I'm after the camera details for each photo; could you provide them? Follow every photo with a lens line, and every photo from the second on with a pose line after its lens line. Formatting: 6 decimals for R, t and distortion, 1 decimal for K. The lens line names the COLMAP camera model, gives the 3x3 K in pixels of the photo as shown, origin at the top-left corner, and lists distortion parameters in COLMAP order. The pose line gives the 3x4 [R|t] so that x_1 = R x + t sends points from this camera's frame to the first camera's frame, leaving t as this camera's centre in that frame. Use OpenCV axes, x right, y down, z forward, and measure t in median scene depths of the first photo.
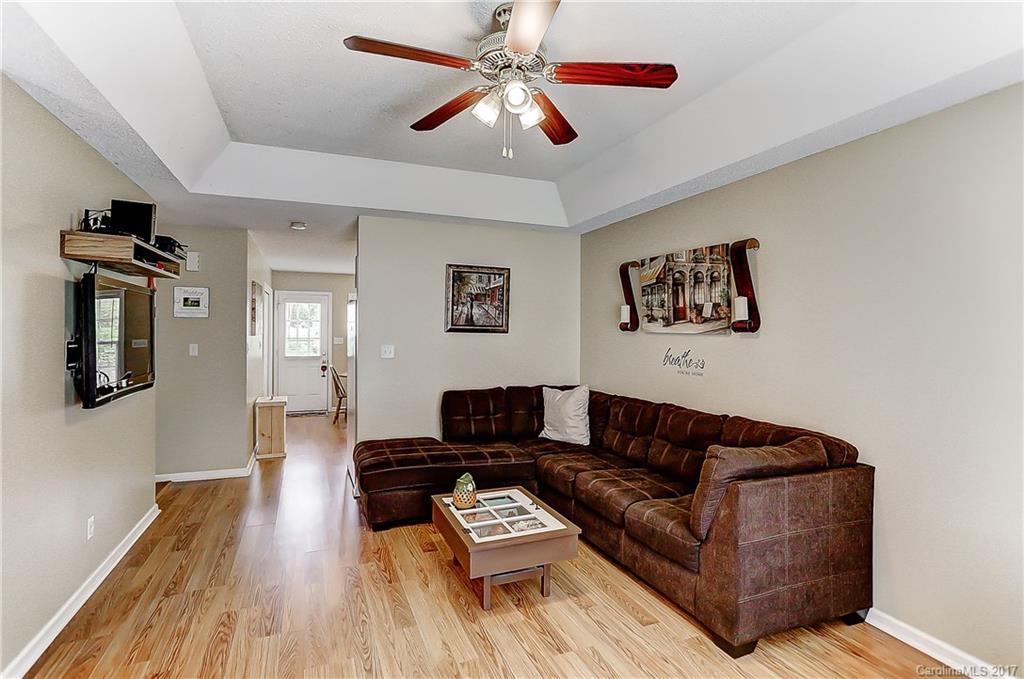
lens RADIAL K [[512.0, 0, 511.3], [0, 512.0, 313.9], [0, 0, 1]] dist [-0.002665, 0.000081]
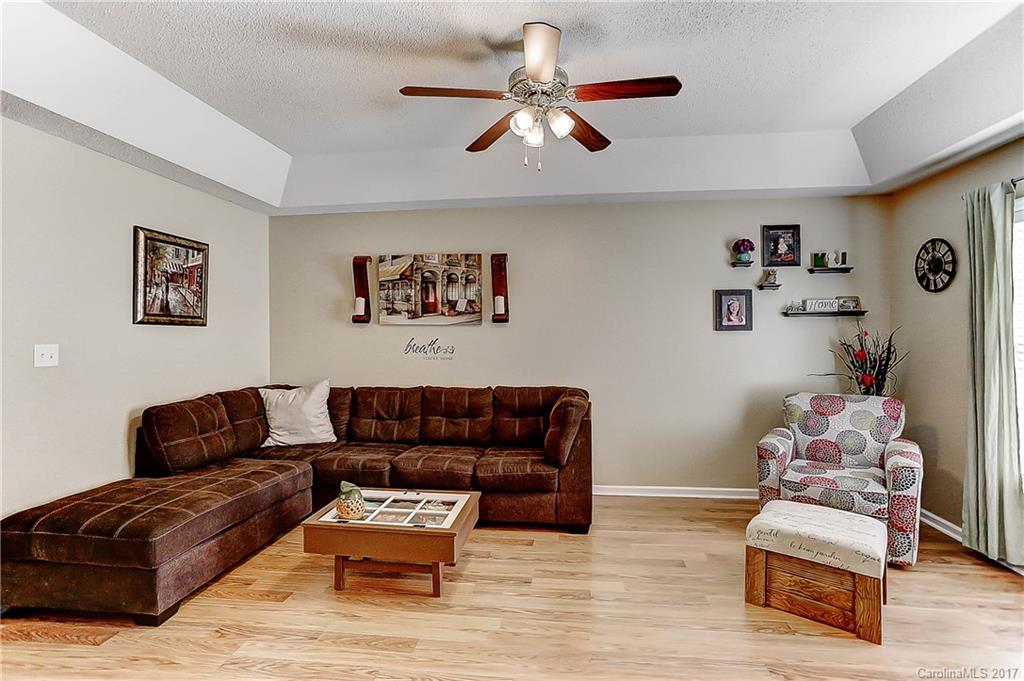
lens RADIAL K [[512.0, 0, 511.3], [0, 512.0, 314.9], [0, 0, 1]] dist [-0.002665, 0.000081]
pose [[0.491765, 0.019392, 0.870512, -0.554592], [-0.020043, 0.999739, -0.010948, 0.023547], [-0.870497, -0.012064, 0.492026, 0.251843]]
